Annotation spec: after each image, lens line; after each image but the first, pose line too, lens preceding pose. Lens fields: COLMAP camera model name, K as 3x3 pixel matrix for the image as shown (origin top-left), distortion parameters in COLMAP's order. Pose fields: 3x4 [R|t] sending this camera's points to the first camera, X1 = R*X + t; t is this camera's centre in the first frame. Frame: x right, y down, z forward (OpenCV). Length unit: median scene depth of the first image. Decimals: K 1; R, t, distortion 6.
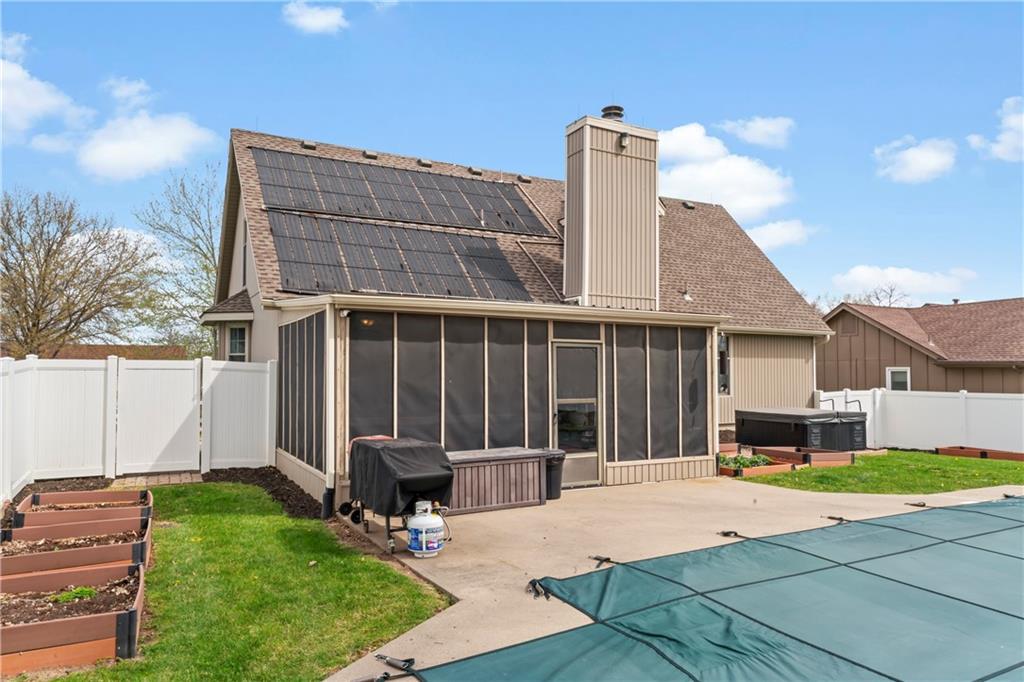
lens RADIAL K [[676.3, 0, 515.3], [0, 676.3, 349.4], [0, 0, 1]] dist [-0.004772, -0.000322]
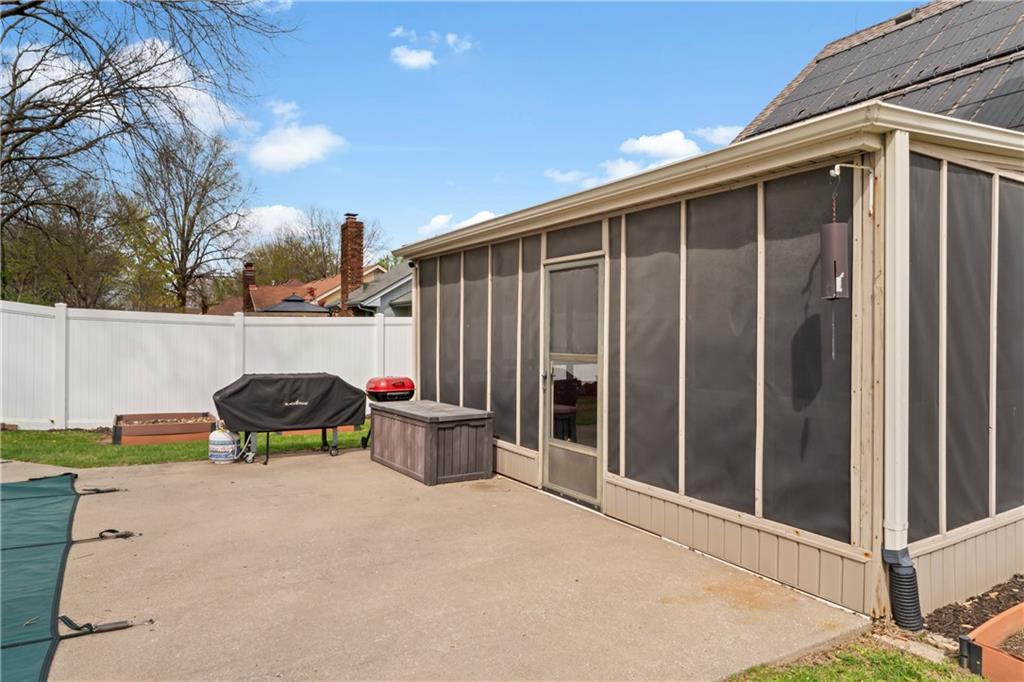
lens RADIAL K [[635.3, 0, 511.5], [0, 635.3, 339.4], [0, 0, 1]] dist [-0.001330, -0.001382]
pose [[0.054938, 0.010363, -0.998436, 0.626328], [0.034475, 0.999330, 0.012269, 0.049401], [0.997894, -0.035095, 0.054544, 0.875162]]
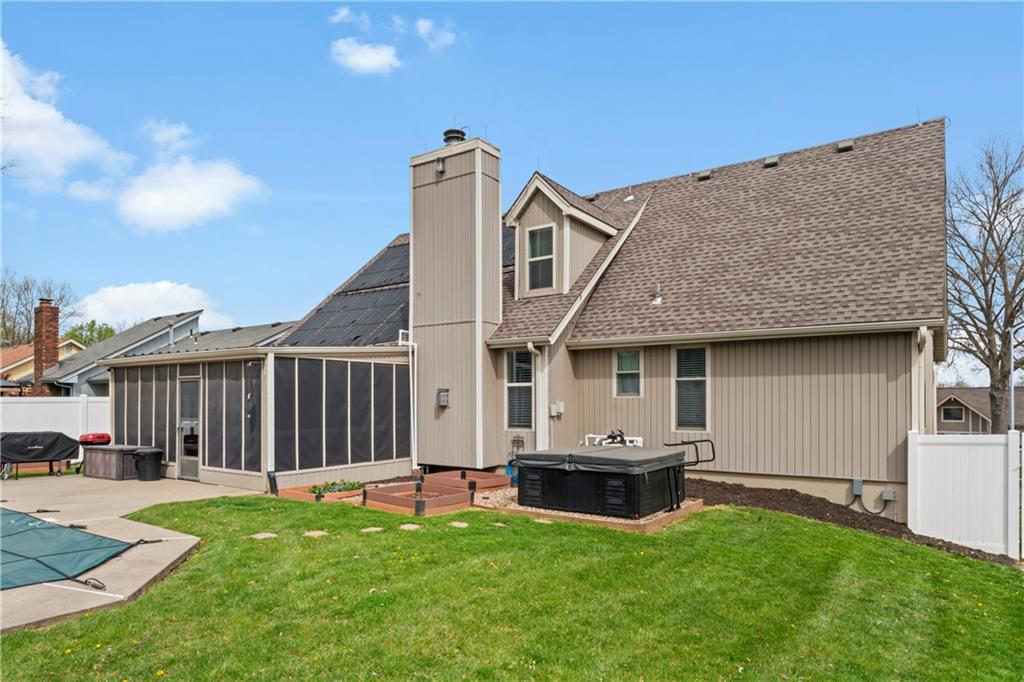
lens RADIAL K [[639.8, 0, 515.8], [0, 639.8, 403.2], [0, 0, 1]] dist [-0.001124, -0.002456]
pose [[0.448926, -0.000164, -0.893569, 1.520258], [0.030841, 0.999407, 0.015311, 0.041204], [0.893036, -0.034432, 0.448665, 0.966255]]
